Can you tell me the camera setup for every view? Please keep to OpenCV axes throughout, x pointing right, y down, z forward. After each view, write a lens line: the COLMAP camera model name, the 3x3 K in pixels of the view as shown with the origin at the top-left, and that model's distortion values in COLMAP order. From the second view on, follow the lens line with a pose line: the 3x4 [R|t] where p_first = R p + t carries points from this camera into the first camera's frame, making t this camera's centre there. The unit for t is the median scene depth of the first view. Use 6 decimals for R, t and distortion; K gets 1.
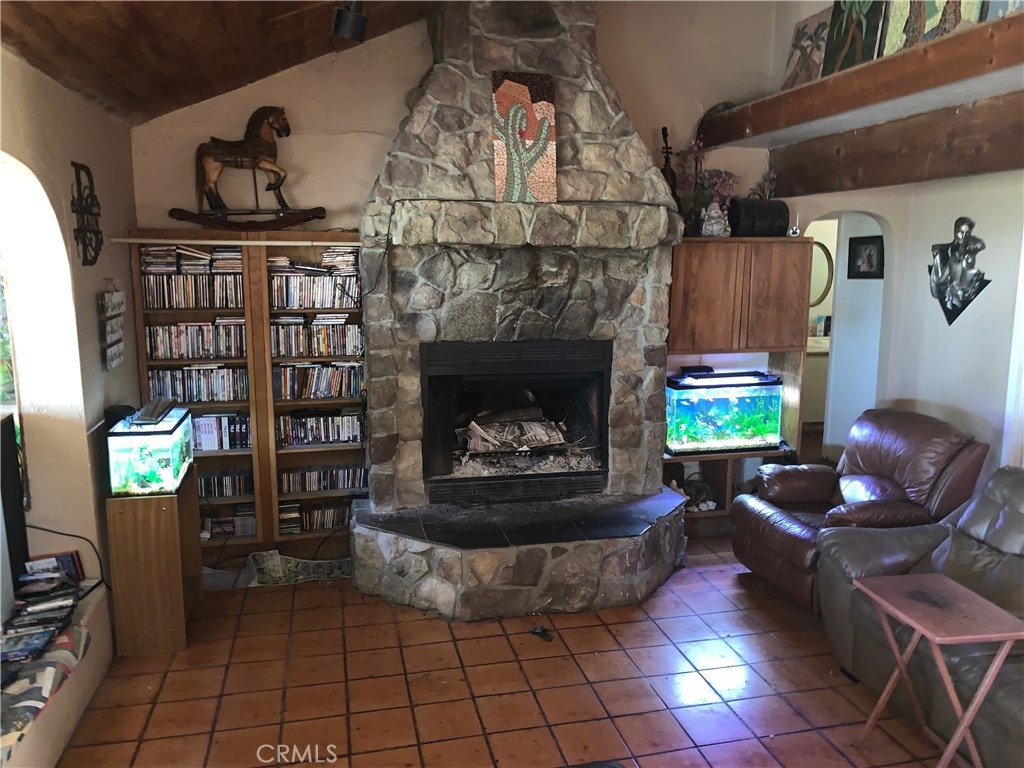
lens RADIAL K [[766.4, 0, 516.8], [0, 766.4, 390.0], [0, 0, 1]] dist [0.040722, -0.066875]
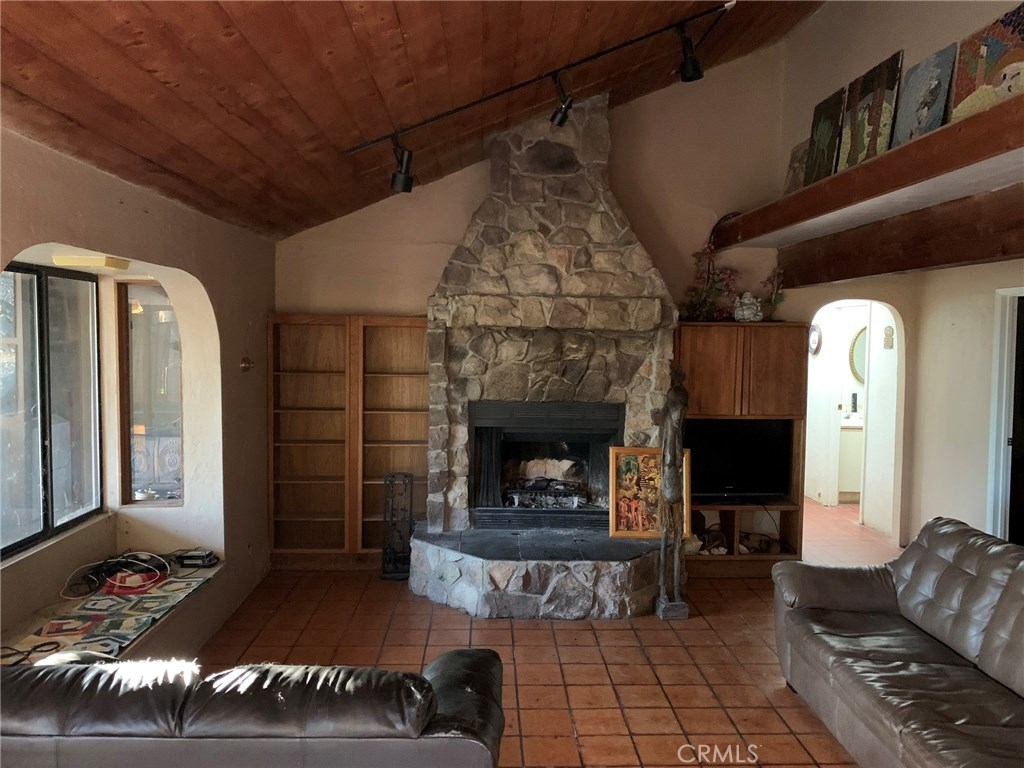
lens RADIAL K [[766.4, 0, 523.5], [0, 766.4, 383.5], [0, 0, 1]] dist [0.040722, -0.066875]
pose [[0.981841, 0.022904, -0.188320, 0.214099], [-0.042496, 0.994013, -0.100663, 0.036875], [0.184886, 0.106838, 0.976935, -0.260318]]
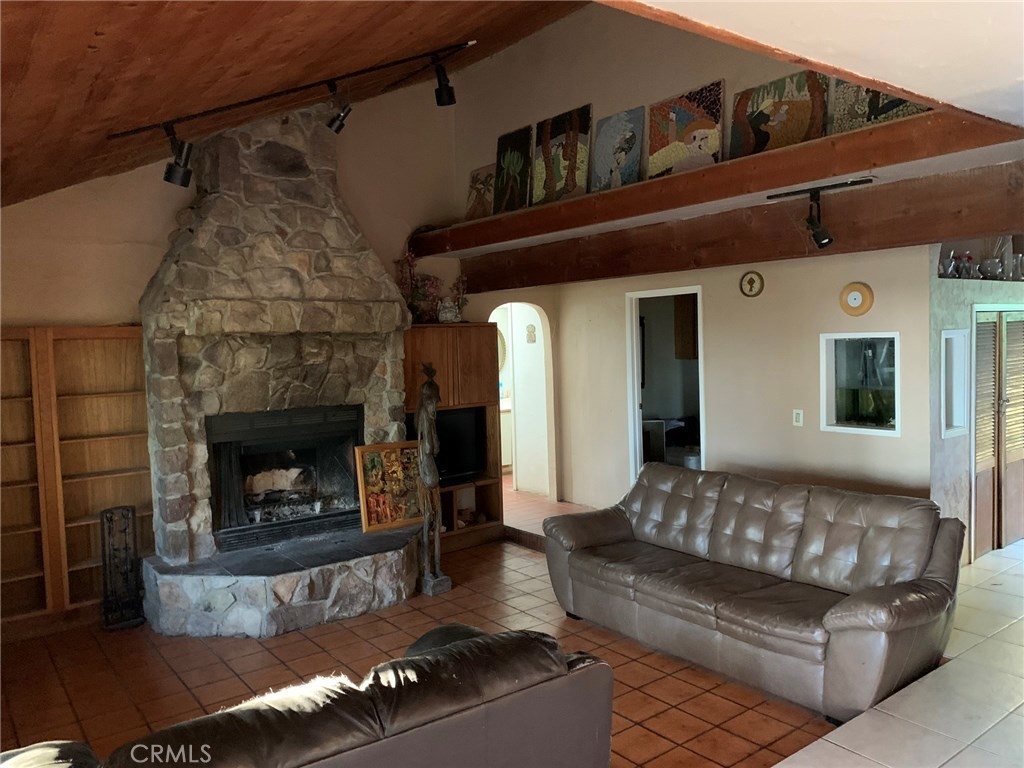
lens RADIAL K [[766.4, 0, 517.9], [0, 766.4, 392.3], [0, 0, 1]] dist [0.040722, -0.066875]
pose [[0.913307, -0.058647, 0.403026, -0.168227], [0.099767, 0.991644, -0.081784, 0.050688], [-0.394862, 0.114903, 0.911527, -0.298033]]
